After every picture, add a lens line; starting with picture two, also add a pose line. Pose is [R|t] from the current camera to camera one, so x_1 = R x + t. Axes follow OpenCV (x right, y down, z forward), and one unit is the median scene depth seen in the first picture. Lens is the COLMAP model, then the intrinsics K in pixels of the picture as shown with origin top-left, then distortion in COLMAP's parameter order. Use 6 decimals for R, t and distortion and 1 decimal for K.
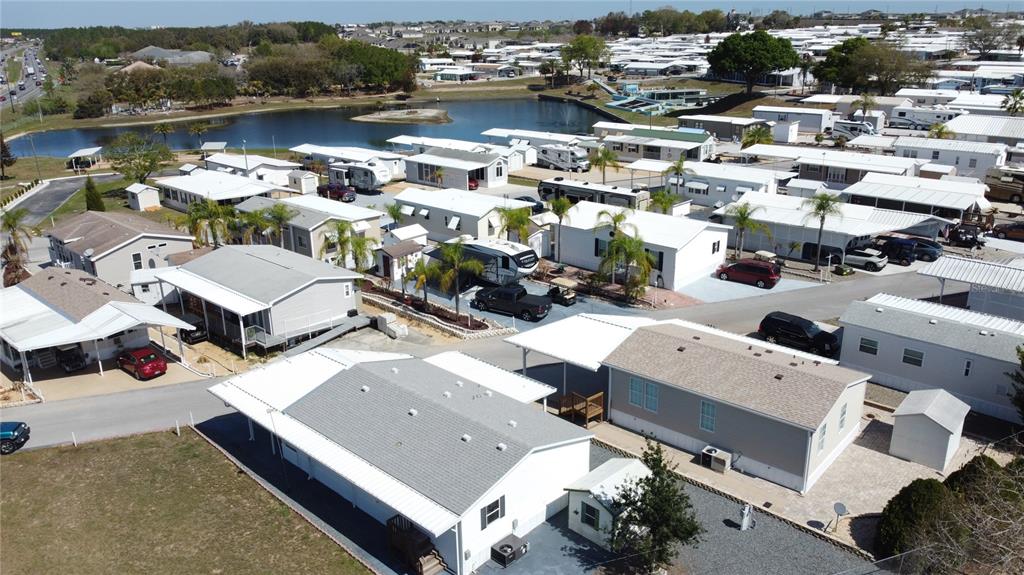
lens RADIAL K [[772.3, 0, 512.0], [0, 772.3, 287.5], [0, 0, 1]] dist [0.005628, -0.014684]
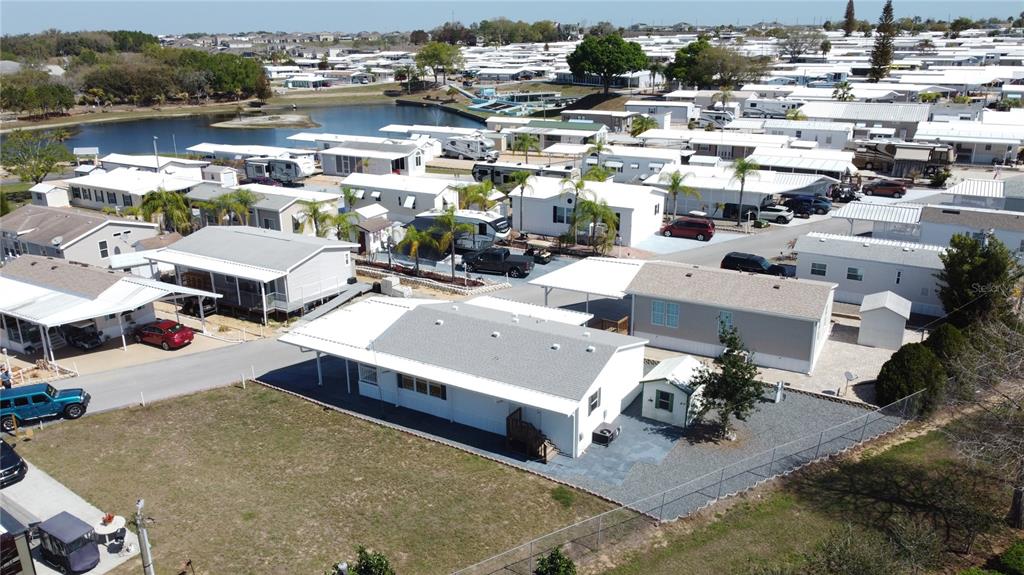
lens RADIAL K [[772.3, 0, 512.0], [0, 772.3, 287.5], [0, 0, 1]] dist [0.005628, -0.014684]
pose [[0.976026, -0.063194, 0.208279, -0.219665], [0.066320, 0.997766, -0.008052, 0.067280], [-0.207305, 0.021672, 0.978036, -0.078720]]
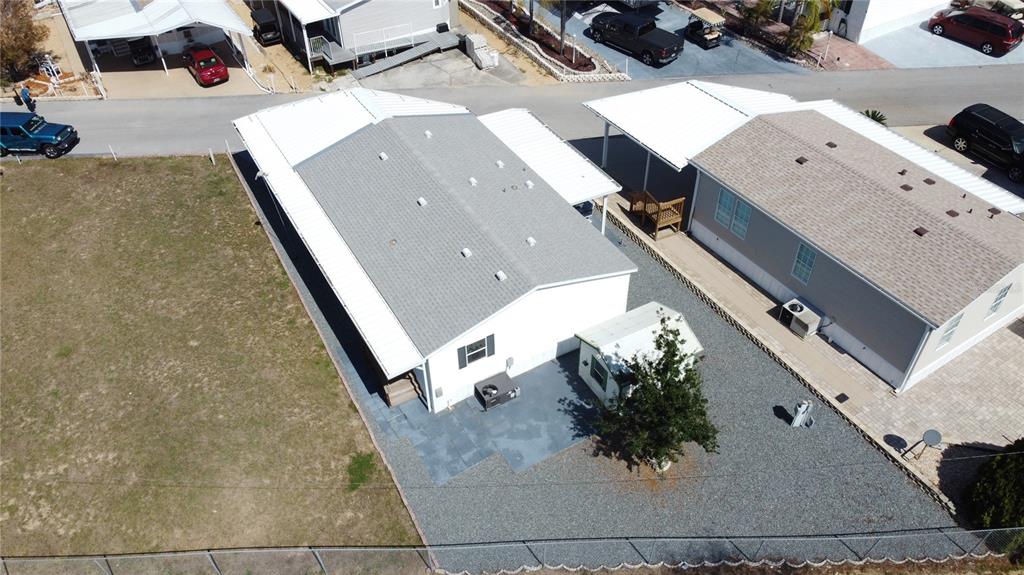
lens RADIAL K [[772.3, 0, 512.0], [0, 772.3, 287.5], [0, 0, 1]] dist [0.005628, -0.014684]
pose [[0.959319, 0.189730, -0.209070, 0.098259], [-0.089505, 0.906712, 0.412143, -0.065837], [0.267762, -0.376664, 0.886808, 0.172704]]
